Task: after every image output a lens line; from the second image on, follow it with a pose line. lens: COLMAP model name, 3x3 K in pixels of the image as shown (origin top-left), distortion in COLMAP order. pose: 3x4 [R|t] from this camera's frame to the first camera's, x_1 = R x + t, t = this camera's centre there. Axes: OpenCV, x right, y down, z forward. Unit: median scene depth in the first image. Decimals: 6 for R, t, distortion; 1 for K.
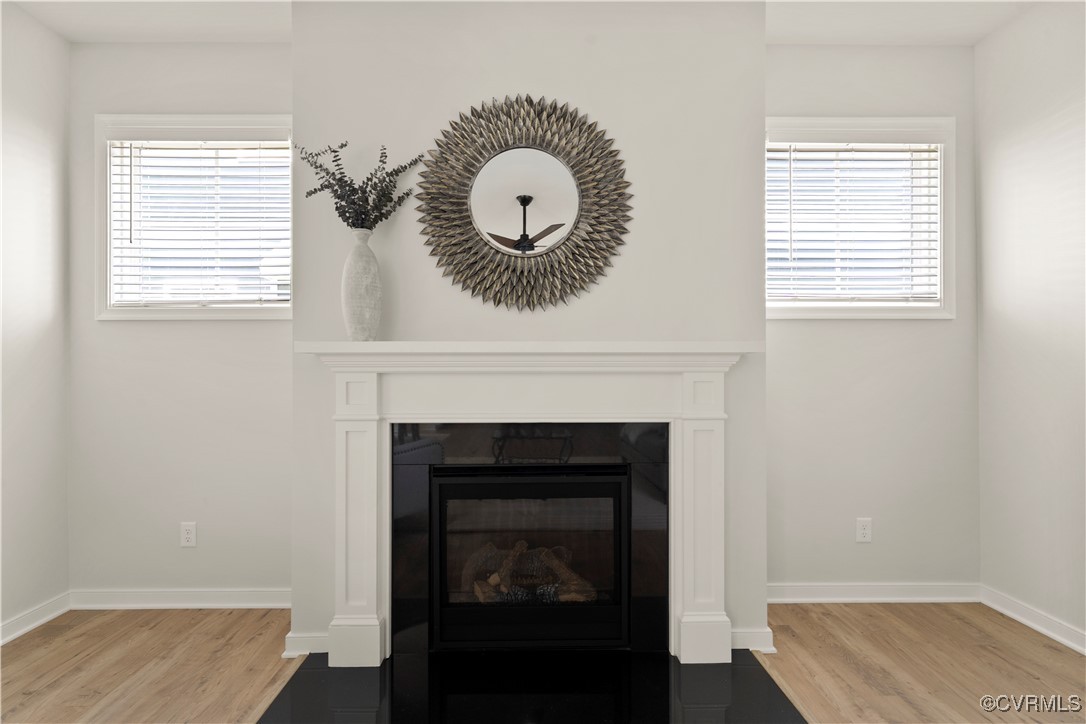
lens RADIAL K [[531.8, 0, 541.3], [0, 531.8, 368.4], [0, 0, 1]] dist [0.002263, 0.001847]
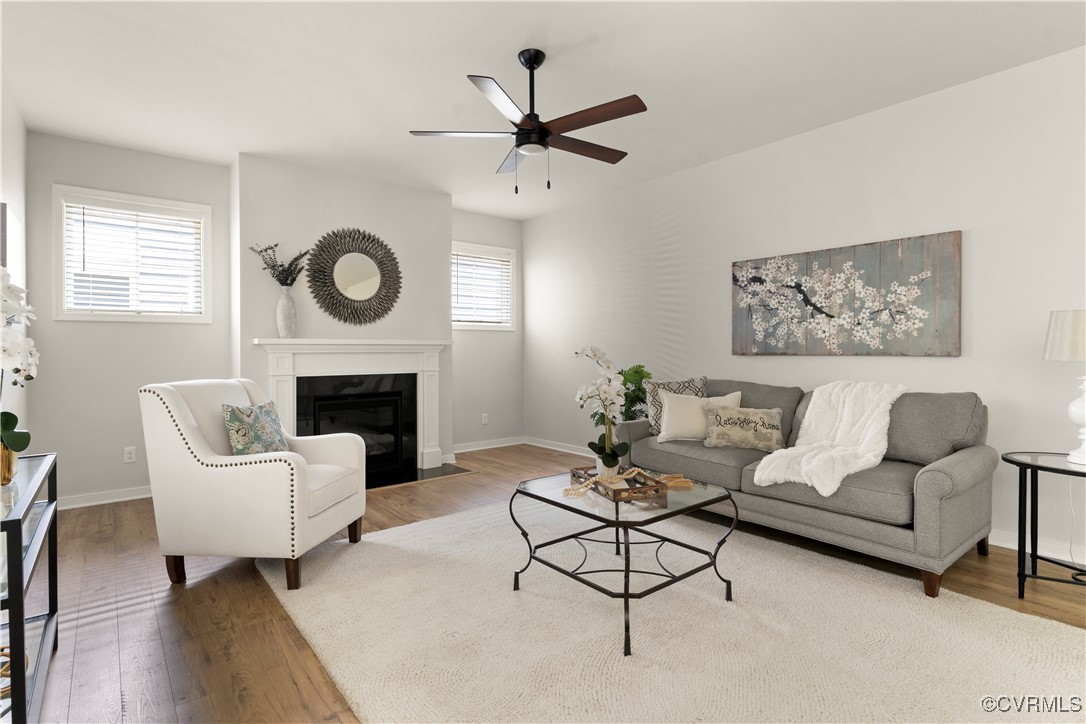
lens RADIAL K [[531.8, 0, 544.9], [0, 531.8, 352.8], [0, 0, 1]] dist [0.002263, 0.001847]
pose [[0.779398, -0.003558, 0.626519, -0.822164], [0.000126, 0.999985, 0.005523, -0.004795], [-0.626530, -0.004225, 0.779386, -1.246304]]
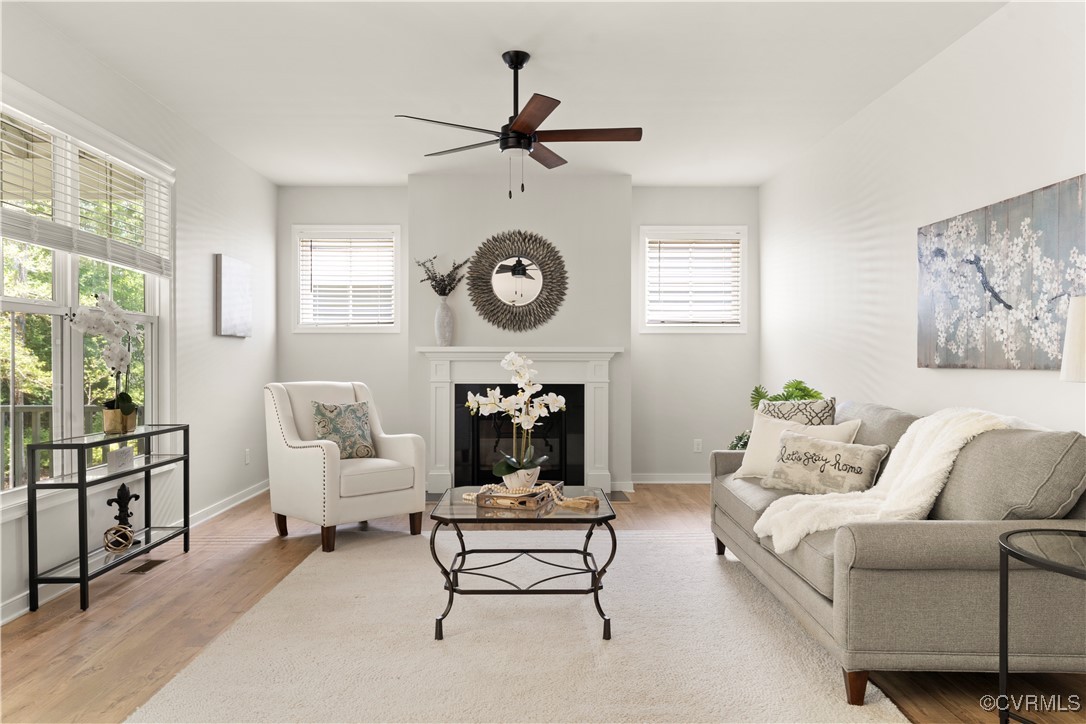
lens RADIAL K [[753.8, 0, 542.5], [0, 753.8, 367.1], [0, 0, 1]] dist [0.033786, -0.000868]
pose [[0.999925, 0.003829, 0.011632, 0.036334], [-0.003992, 0.999893, 0.014040, -0.009481], [-0.011577, -0.014085, 0.999834, -2.035705]]
